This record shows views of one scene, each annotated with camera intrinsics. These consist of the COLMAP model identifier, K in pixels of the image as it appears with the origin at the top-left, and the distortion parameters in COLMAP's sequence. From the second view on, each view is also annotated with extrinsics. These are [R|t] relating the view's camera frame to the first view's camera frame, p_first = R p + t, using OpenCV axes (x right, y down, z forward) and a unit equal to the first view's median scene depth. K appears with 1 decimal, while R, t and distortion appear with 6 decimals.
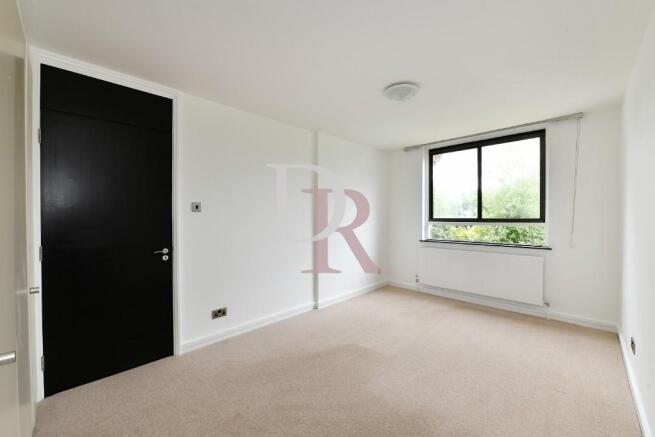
lens RADIAL K [[268.8, 0, 325.8], [0, 268.8, 219.2], [0, 0, 1]] dist [-0.000633, -0.000160]
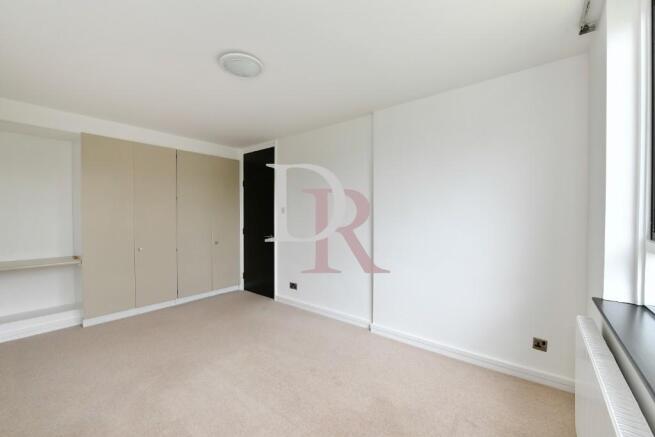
lens RADIAL K [[268.8, 0, 325.8], [0, 268.8, 219.2], [0, 0, 1]] dist [-0.000633, -0.000160]
pose [[0.085374, 0.010311, -0.996296, 1.003037], [-0.015563, 0.999838, 0.009014, -0.011863], [0.996227, 0.014736, 0.085521, 1.040999]]
